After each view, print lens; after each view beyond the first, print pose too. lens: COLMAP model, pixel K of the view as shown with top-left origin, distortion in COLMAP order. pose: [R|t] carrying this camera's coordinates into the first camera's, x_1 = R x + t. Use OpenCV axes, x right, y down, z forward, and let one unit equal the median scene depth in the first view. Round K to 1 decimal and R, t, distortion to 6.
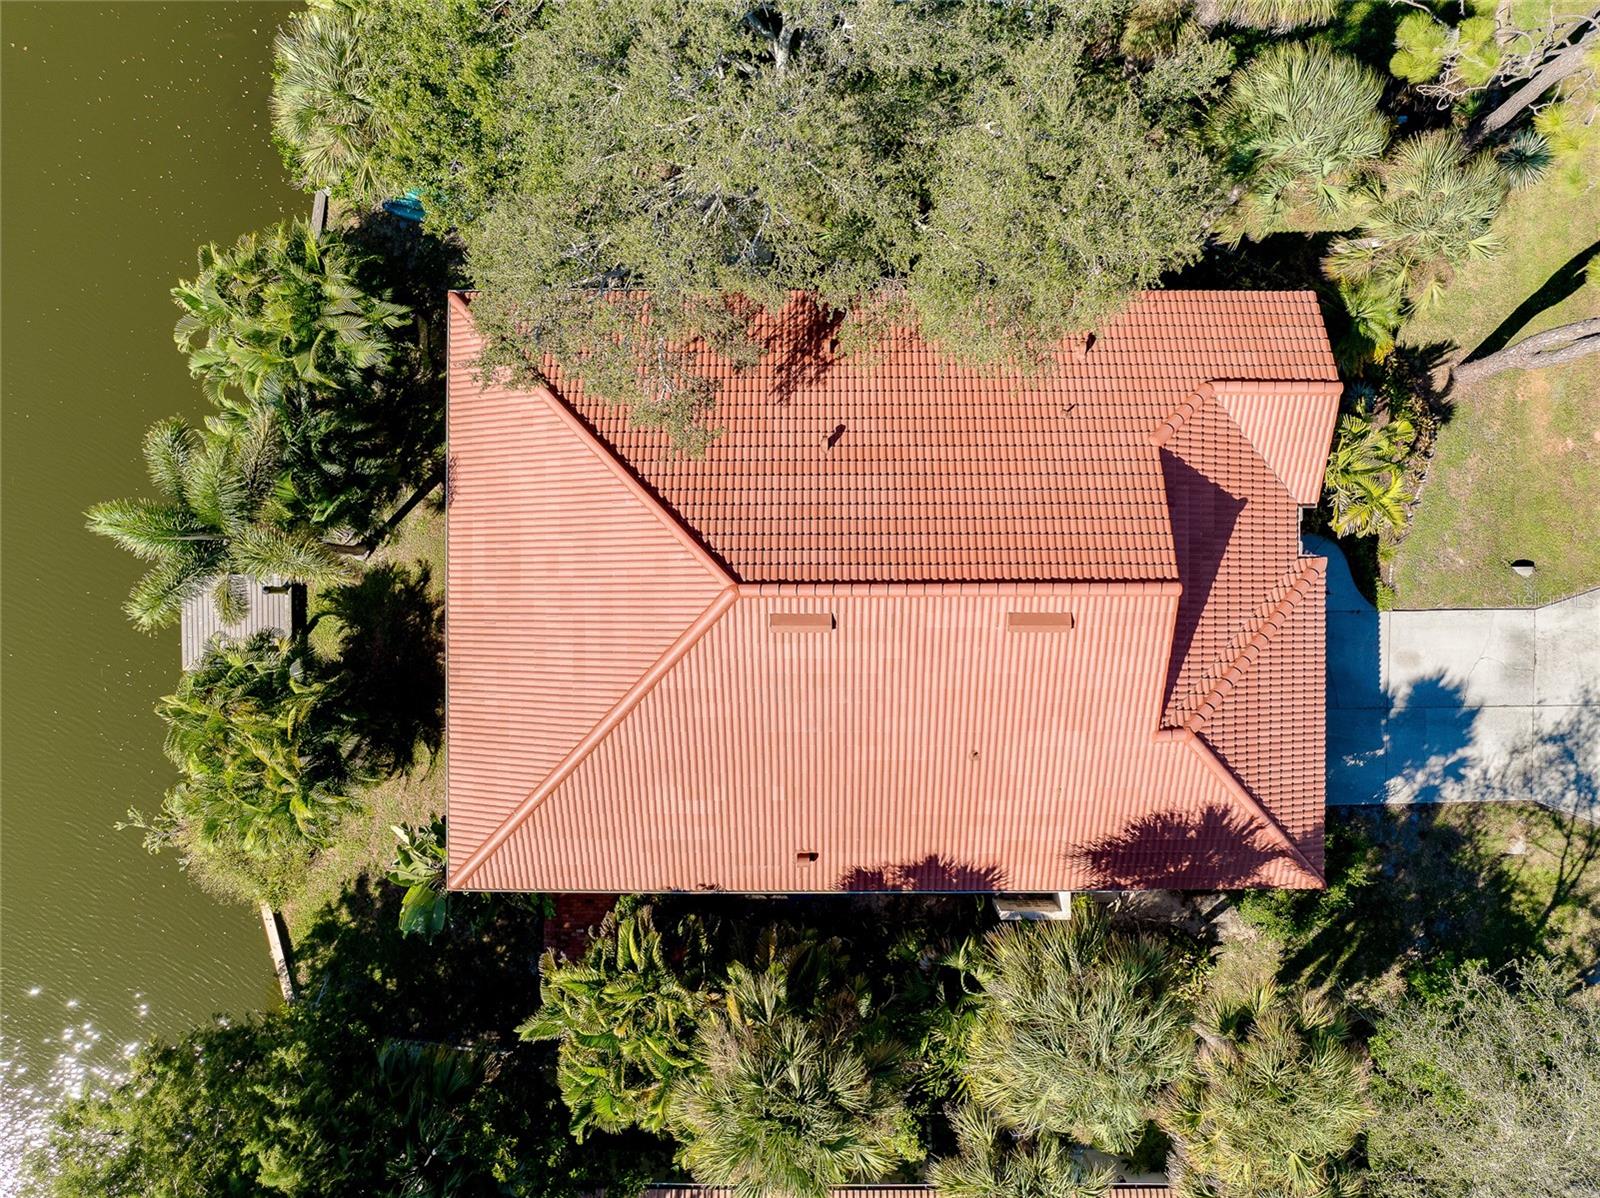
lens RADIAL K [[1123.8, 0, 798.7], [0, 1123.8, 592.5], [0, 0, 1]] dist [-0.032824, 0.008000]
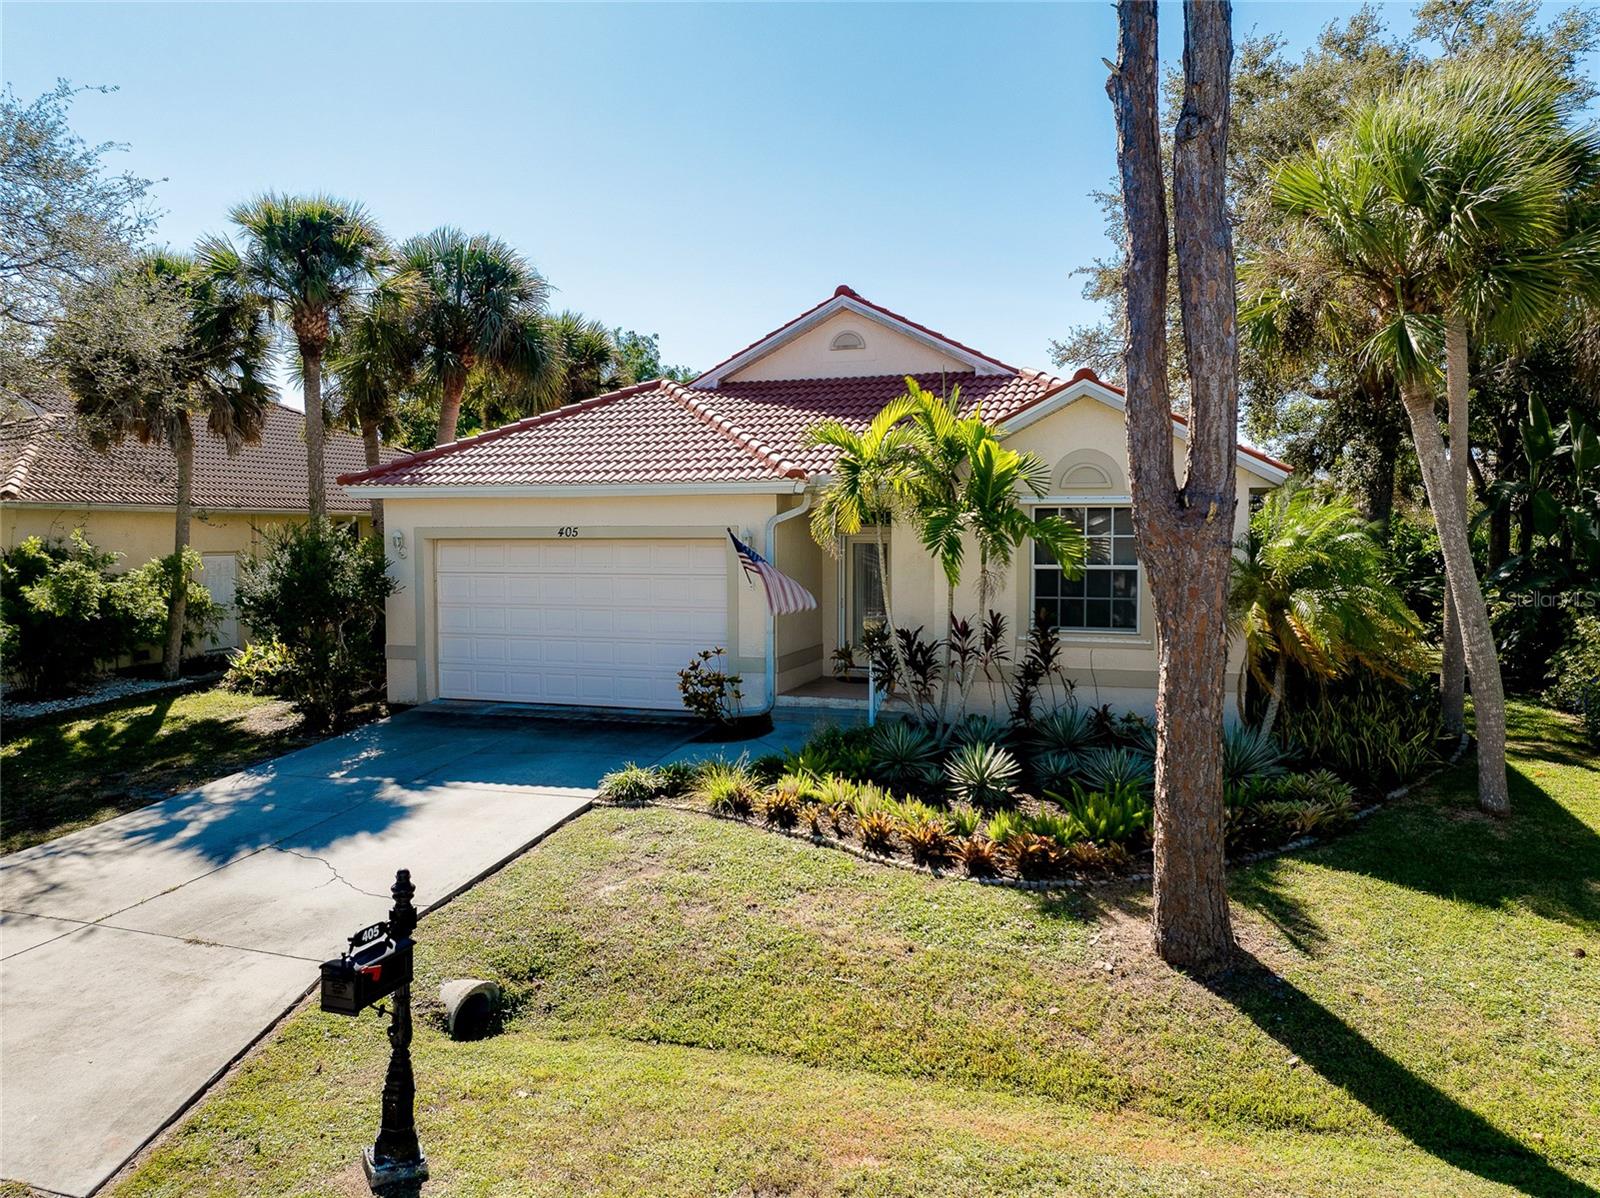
lens RADIAL K [[1126.2, 0, 808.6], [0, 1126.2, 593.0], [0, 0, 1]] dist [-0.043200, 0.016171]
pose [[-0.316985, 0.066983, -0.946062, 1.042709], [-0.948296, -0.005621, 0.317336, -0.225494], [0.015938, 0.997738, 0.065302, 1.038391]]
